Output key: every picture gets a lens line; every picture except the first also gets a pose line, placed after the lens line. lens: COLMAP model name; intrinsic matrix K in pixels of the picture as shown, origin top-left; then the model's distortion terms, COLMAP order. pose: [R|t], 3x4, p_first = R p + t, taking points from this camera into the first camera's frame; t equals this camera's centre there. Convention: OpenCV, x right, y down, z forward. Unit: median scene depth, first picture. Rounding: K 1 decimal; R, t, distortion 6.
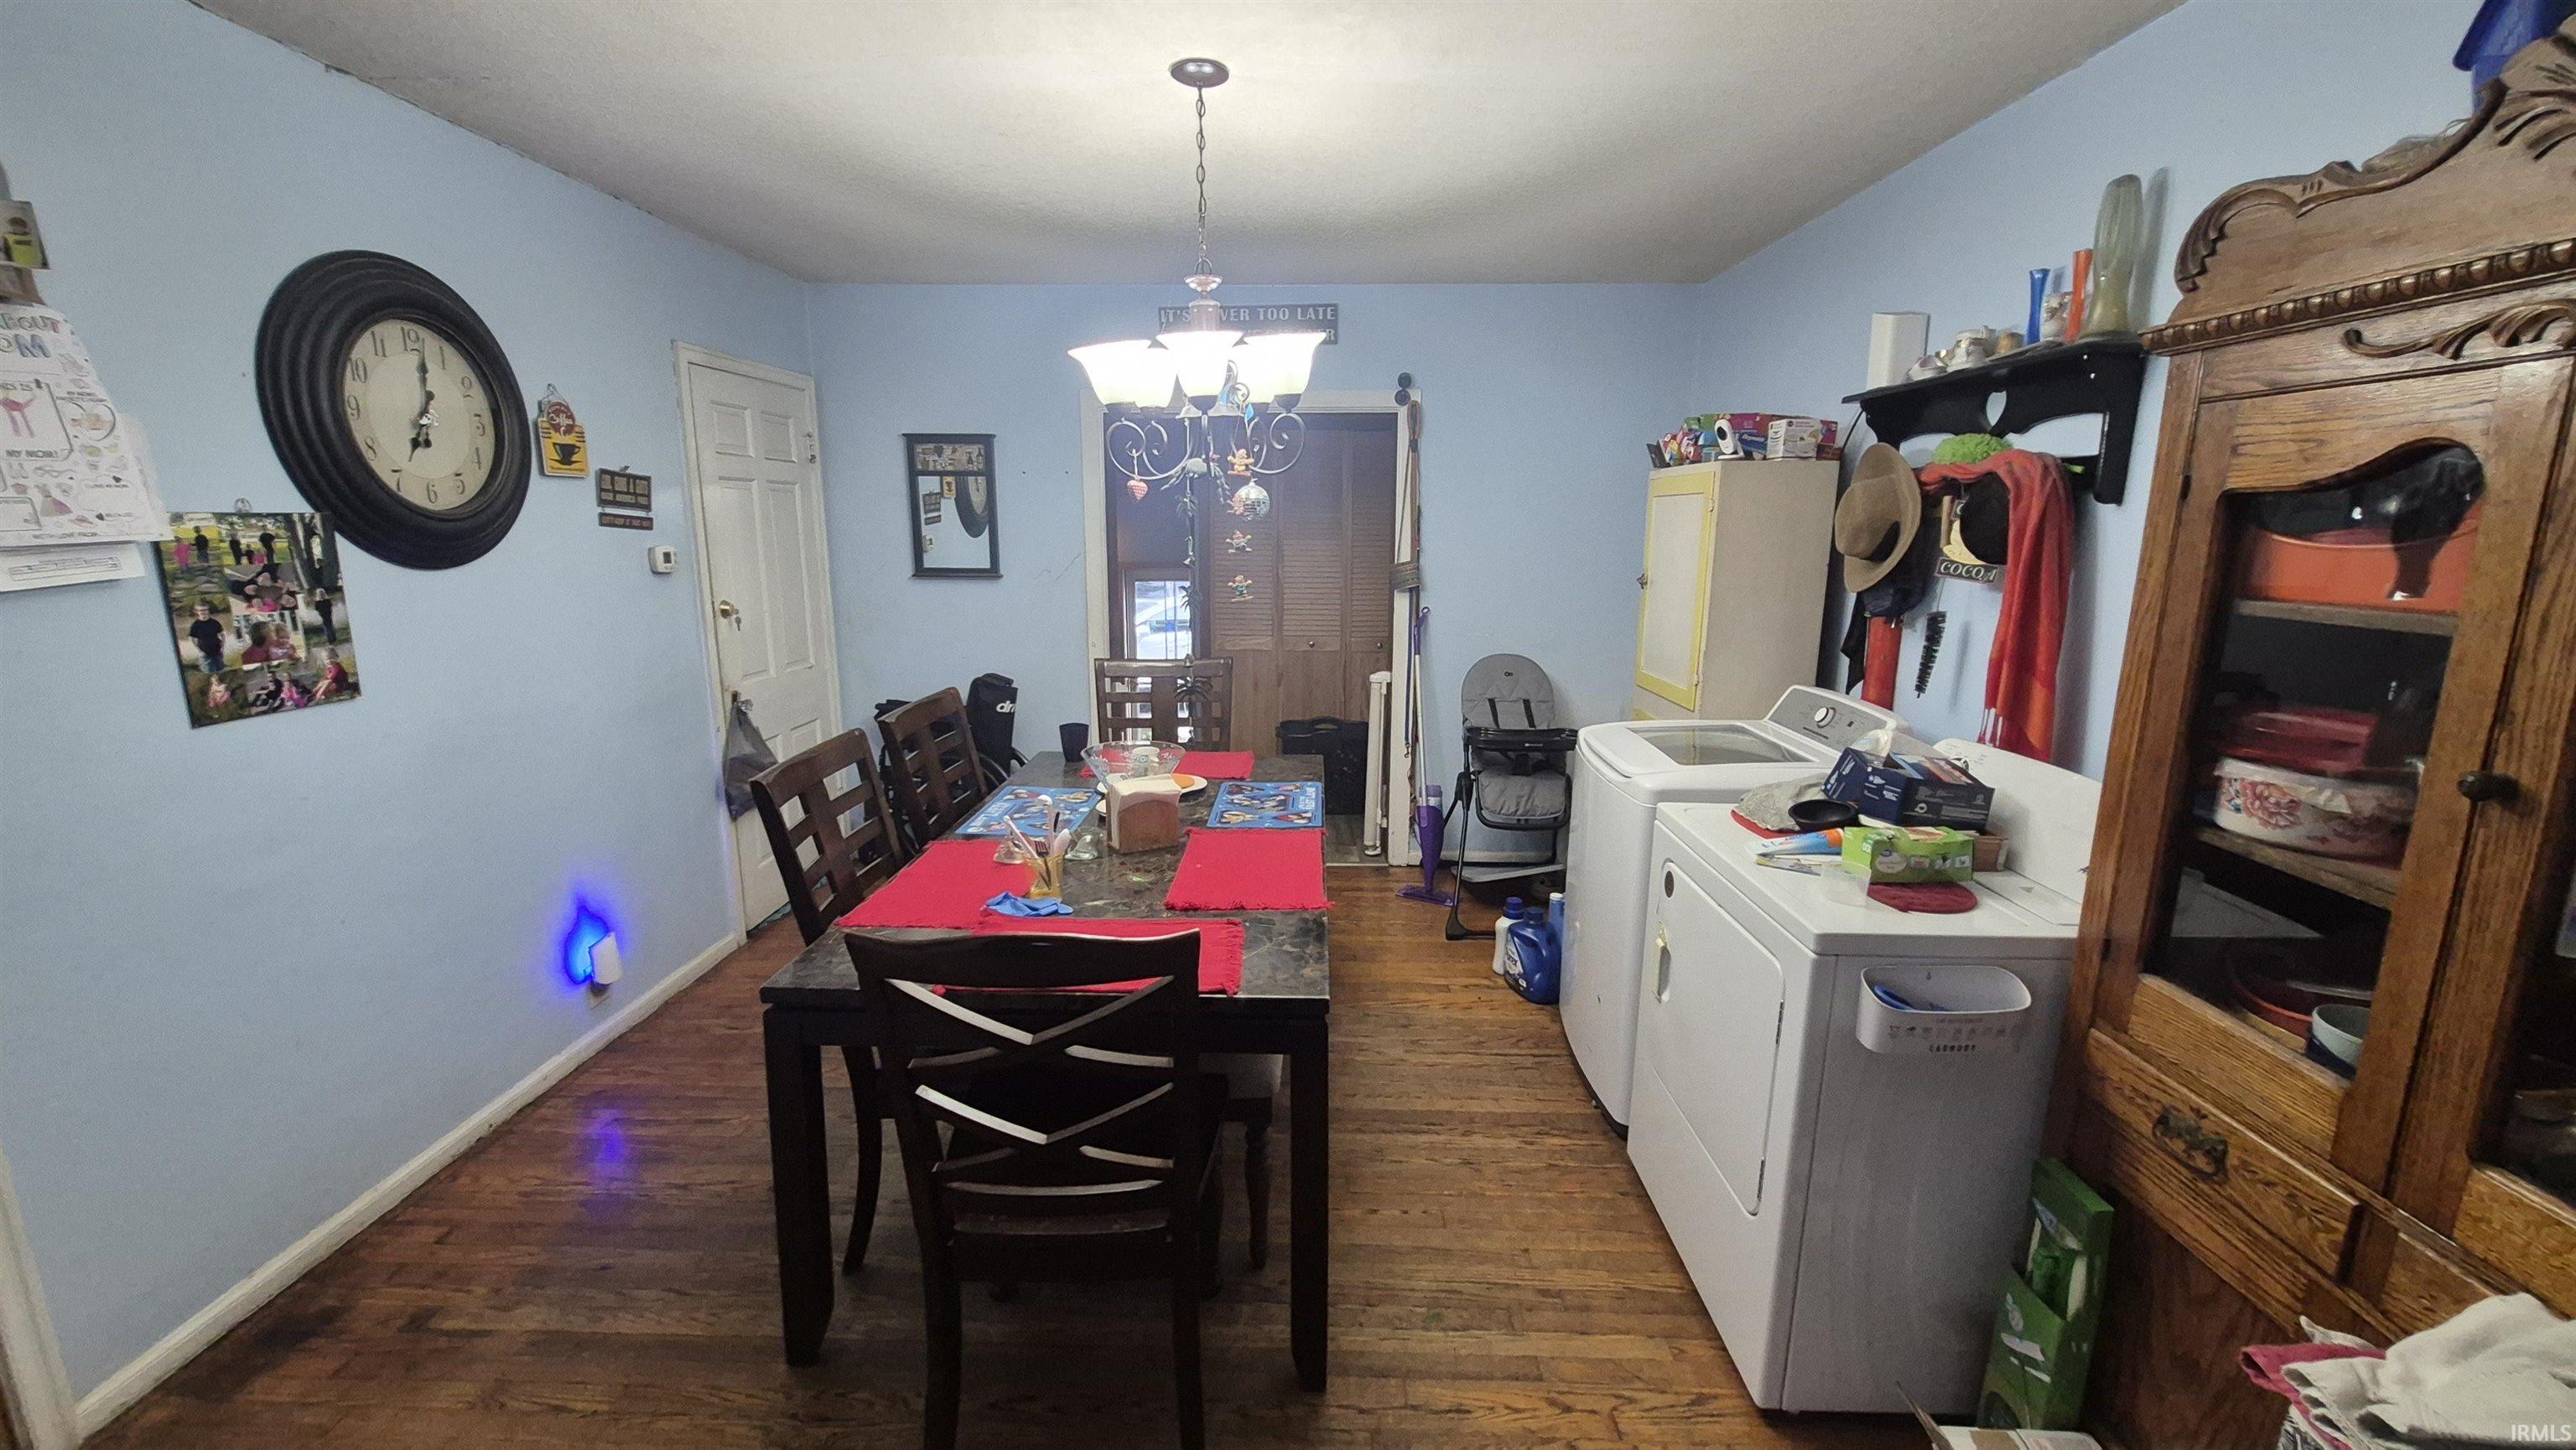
lens RADIAL K [[1012.7, 0, 1279.2], [0, 1012.7, 719.6], [0, 0, 1]] dist [0.002291, 0.000066]
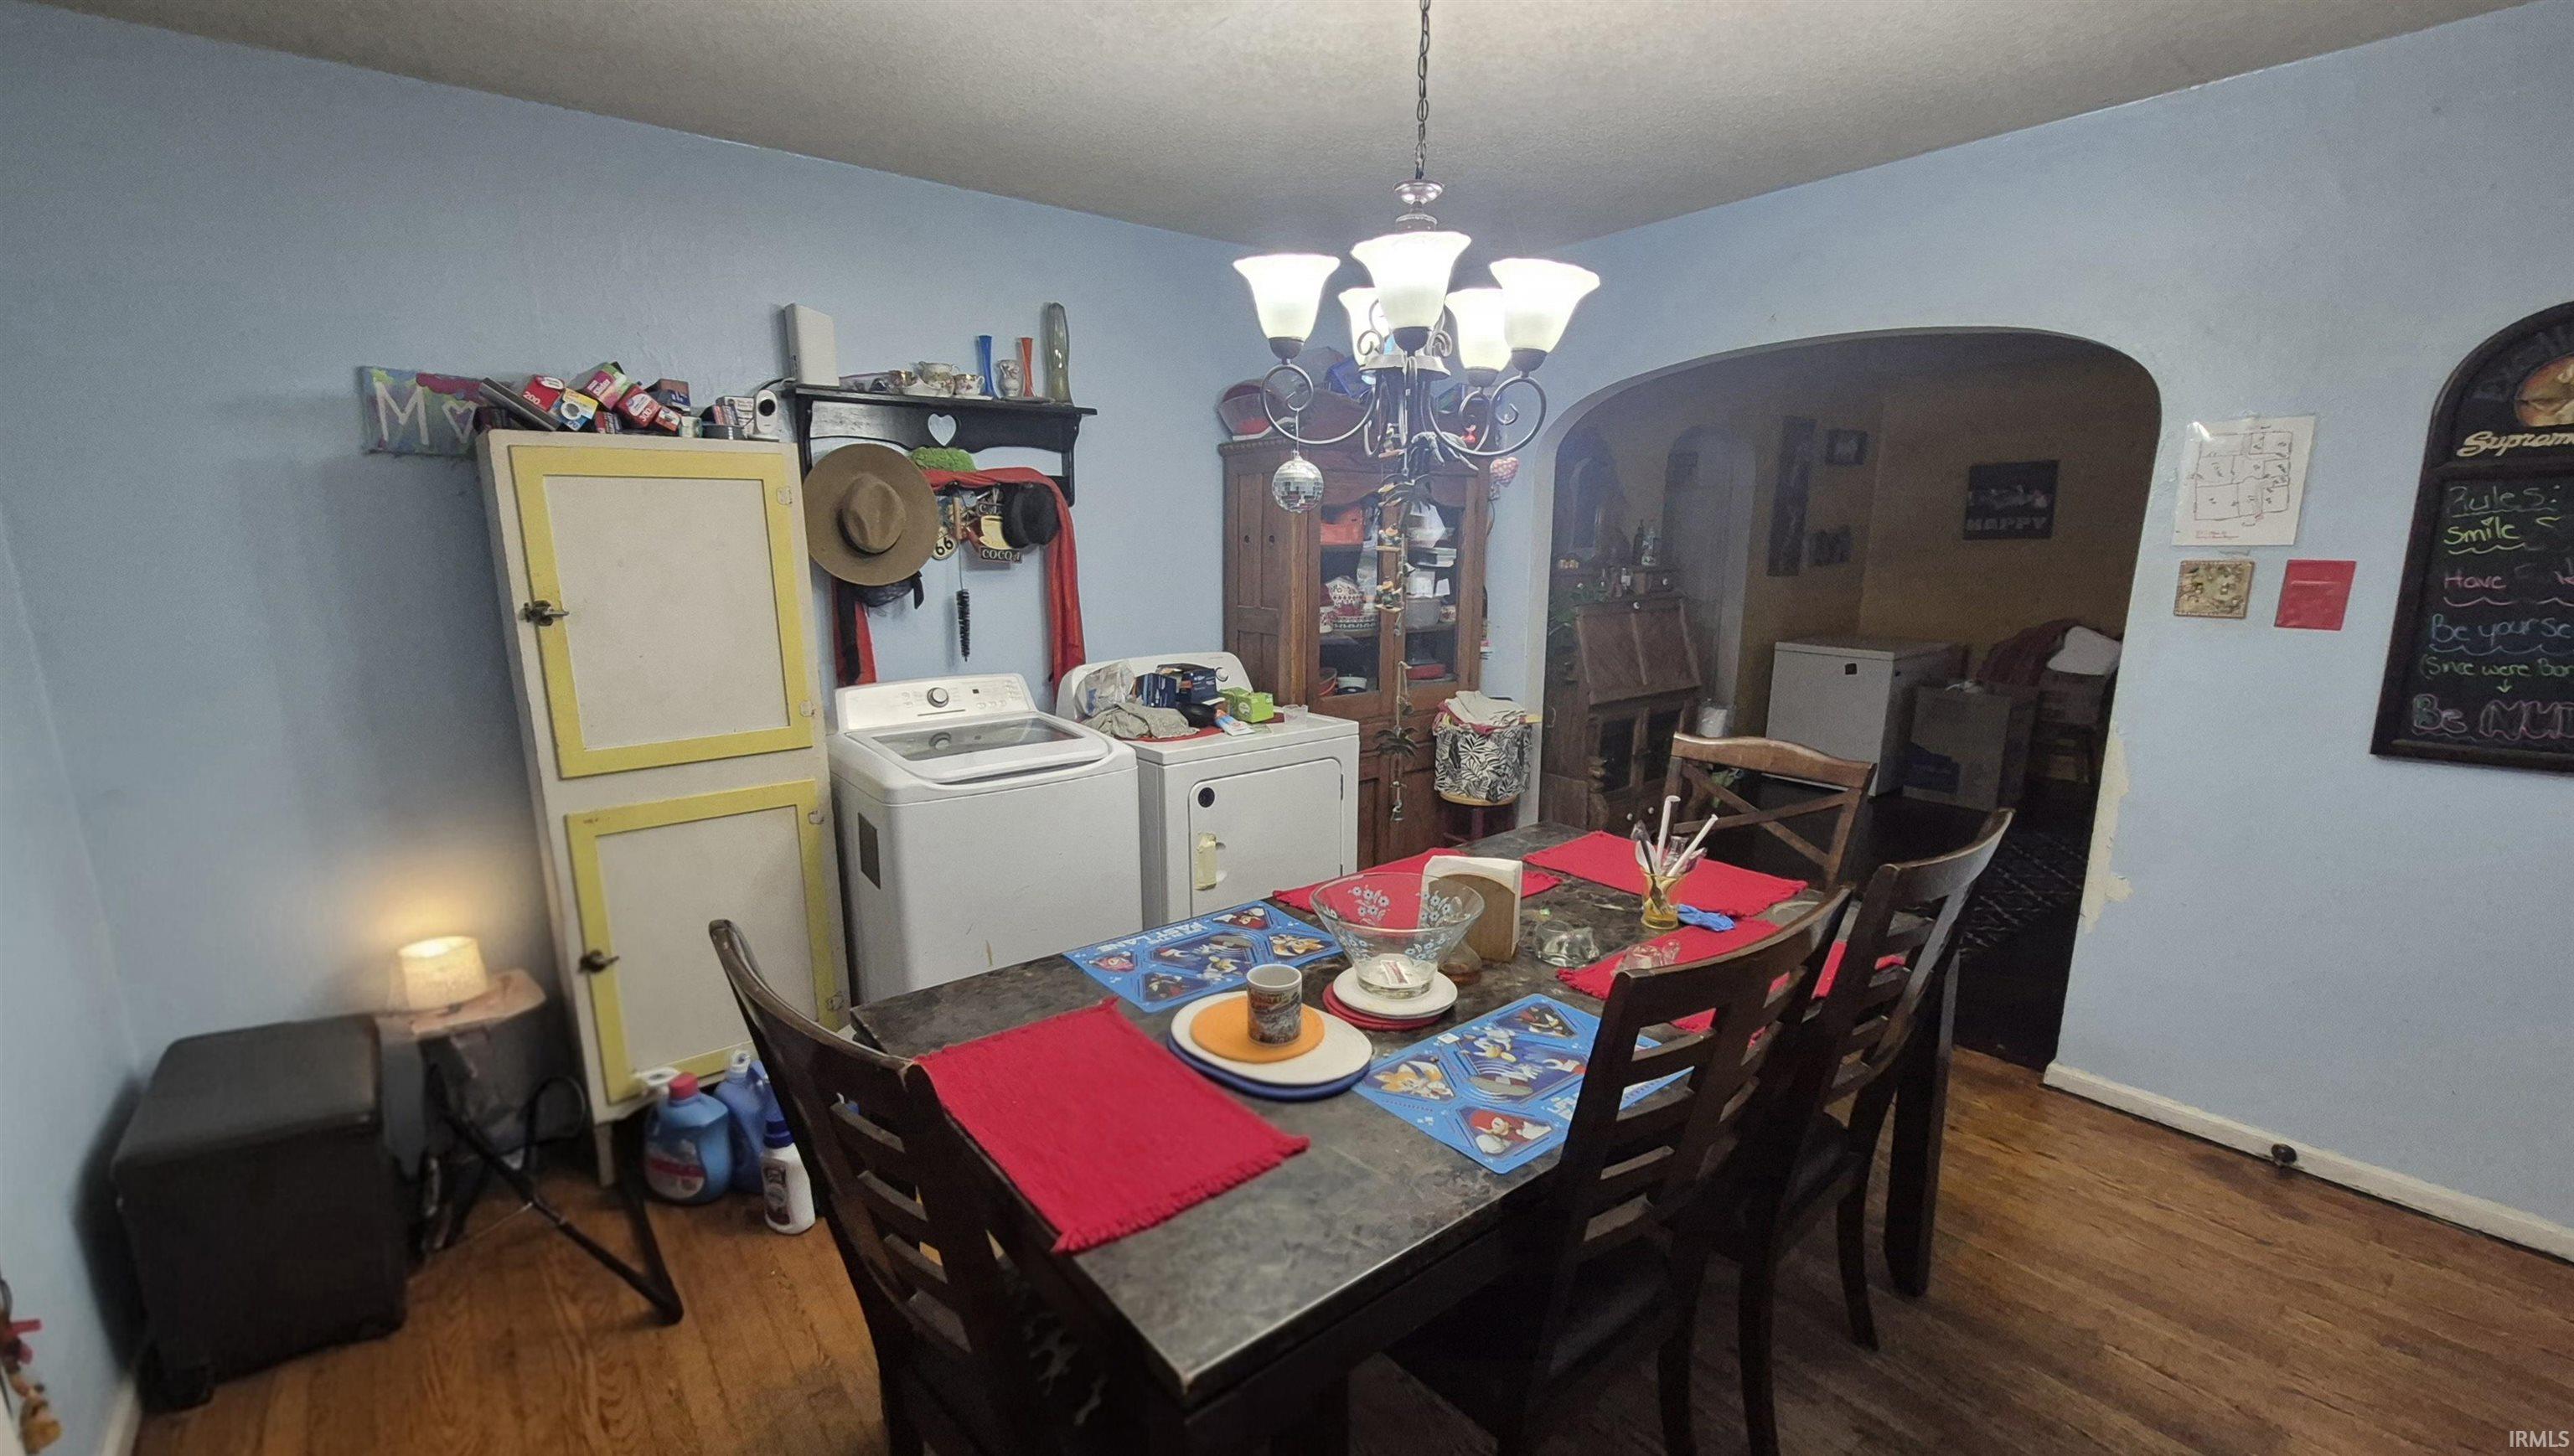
lens RADIAL K [[1011.7, 0, 1278.2], [0, 1011.7, 722.6], [0, 0, 1]] dist [0.002291, 0.000066]
pose [[-0.632403, -0.149211, 0.760133, -0.664498], [0.151735, 0.938404, 0.310443, -0.326114], [-0.759633, 0.311664, -0.570809, 1.704918]]
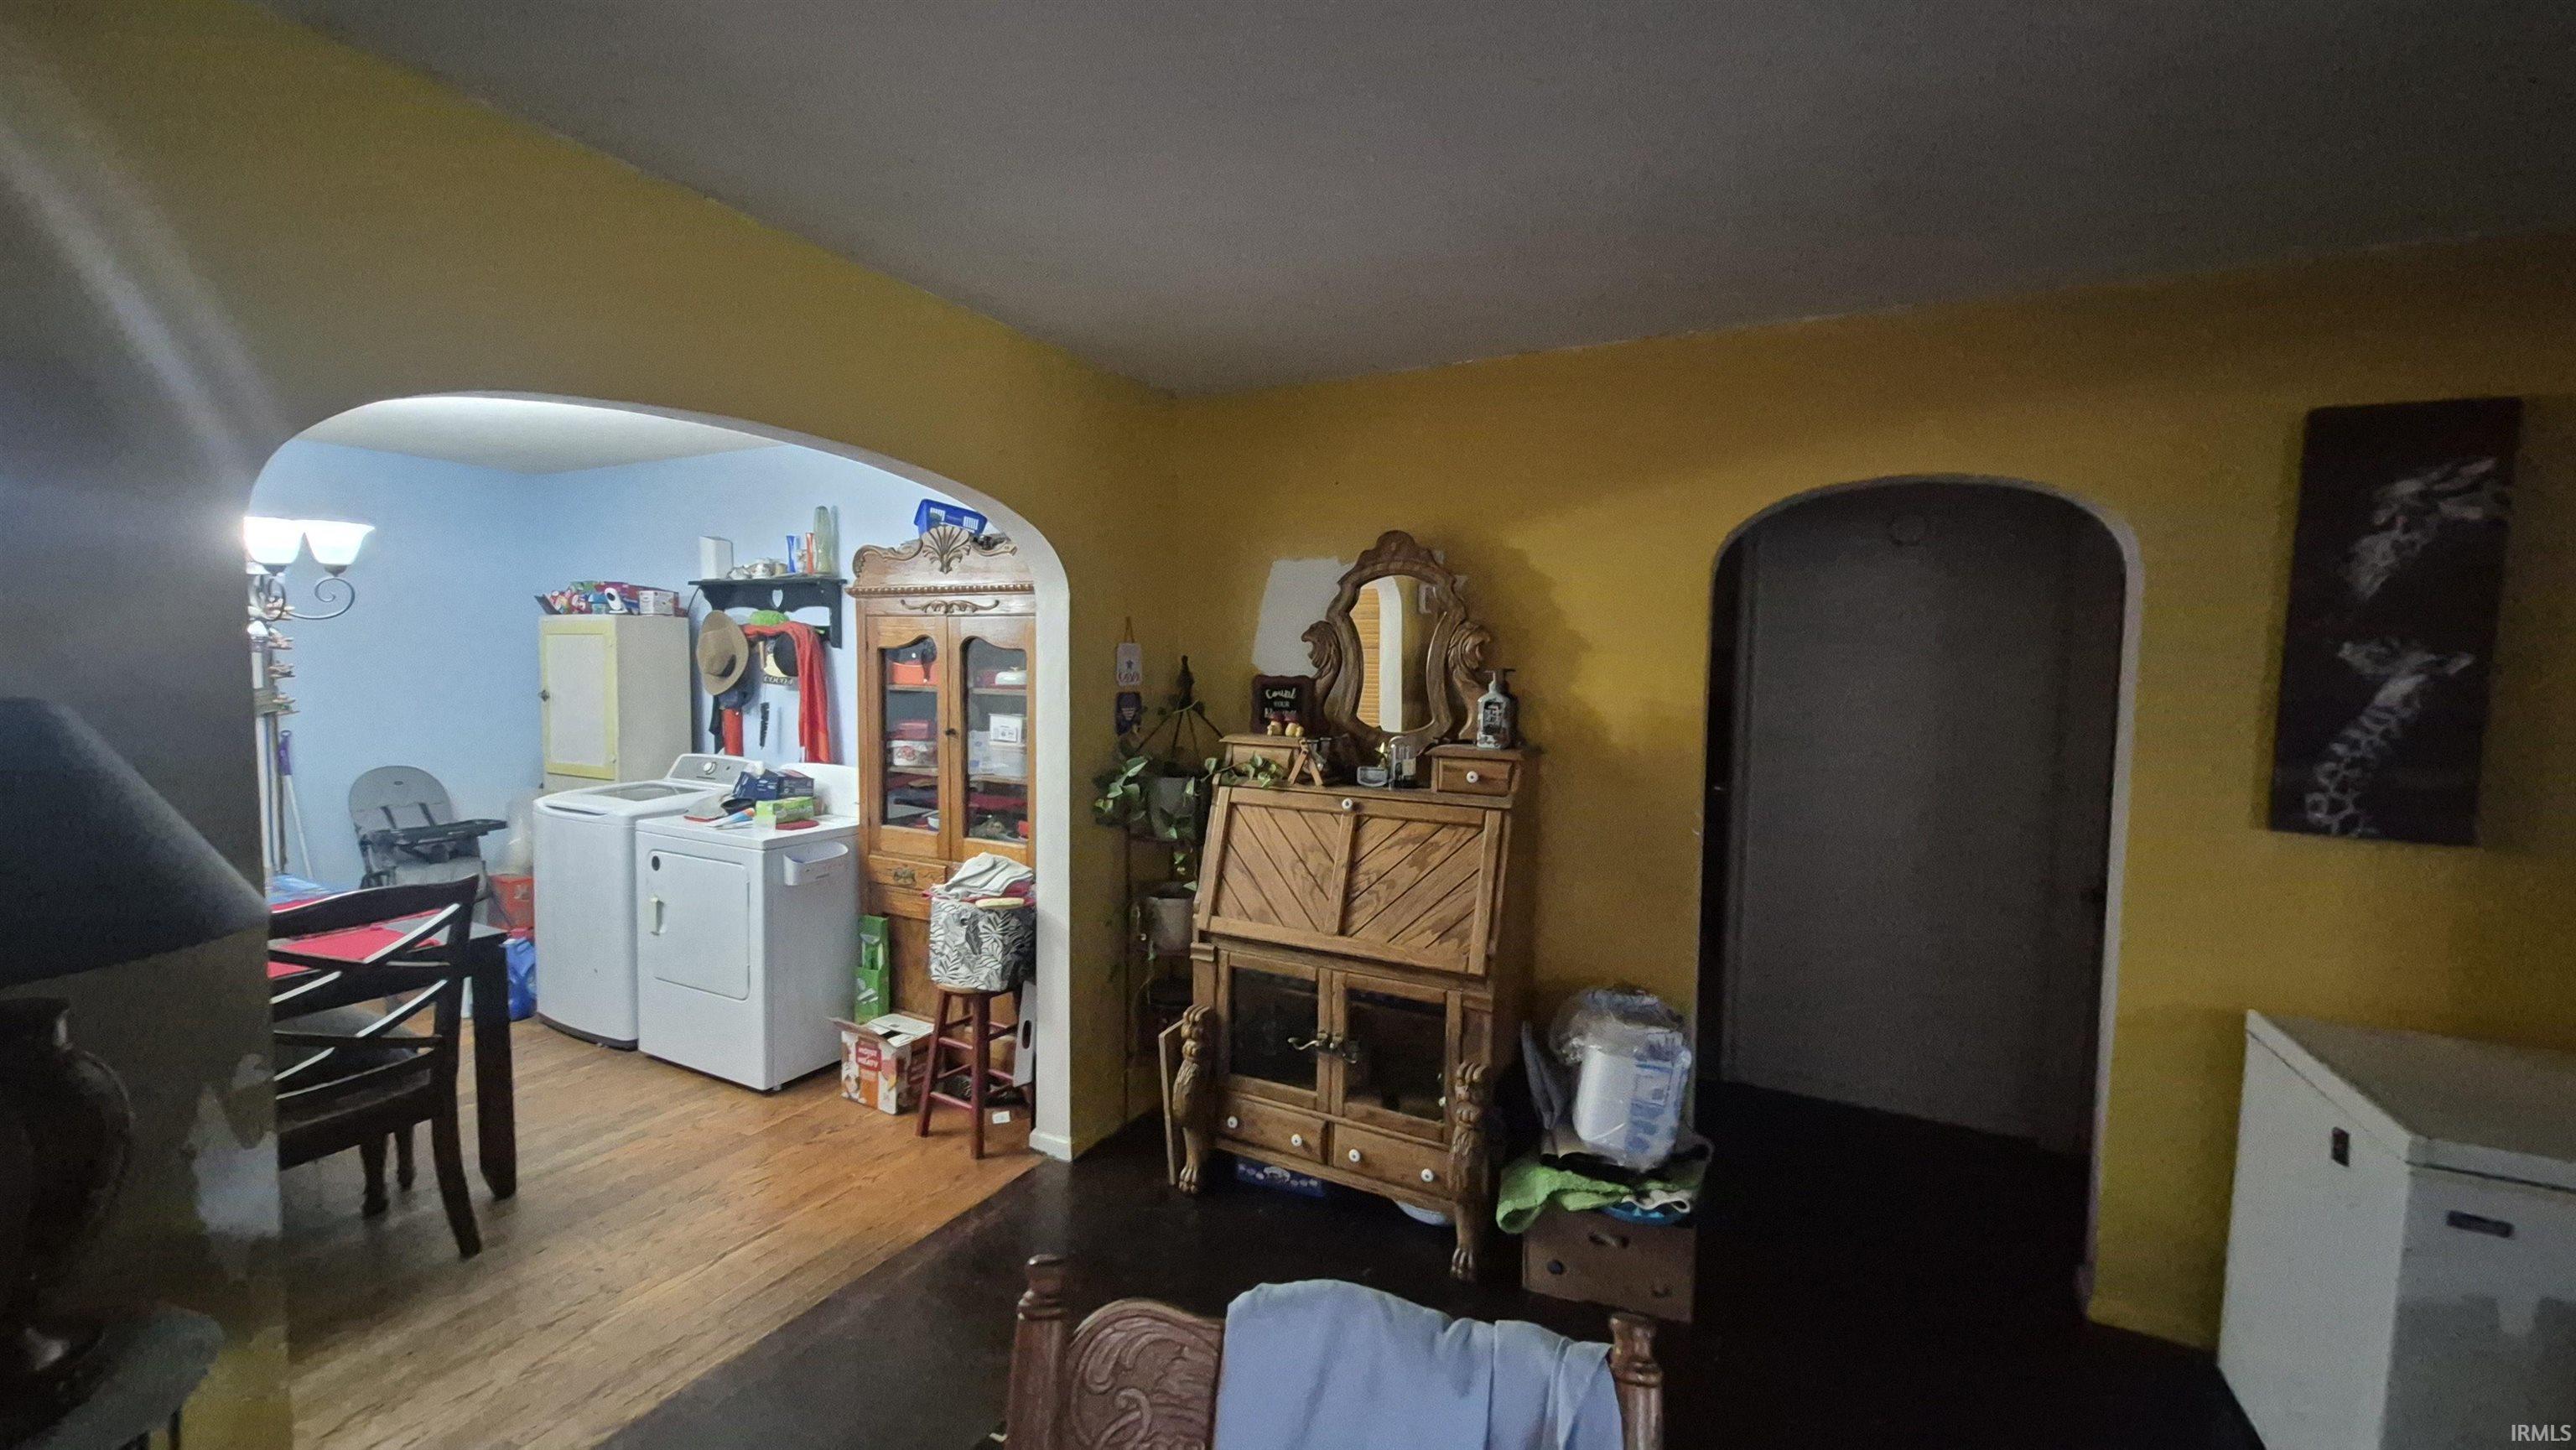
lens RADIAL K [[1012.7, 0, 1279.2], [0, 1012.7, 719.6], [0, 0, 1]] dist [0.002291, 0.000066]
pose [[0.437652, -0.053175, 0.897571, -0.708592], [0.162428, 0.986502, -0.020756, 0.135585], [-0.884352, 0.154874, 0.440382, -0.756389]]
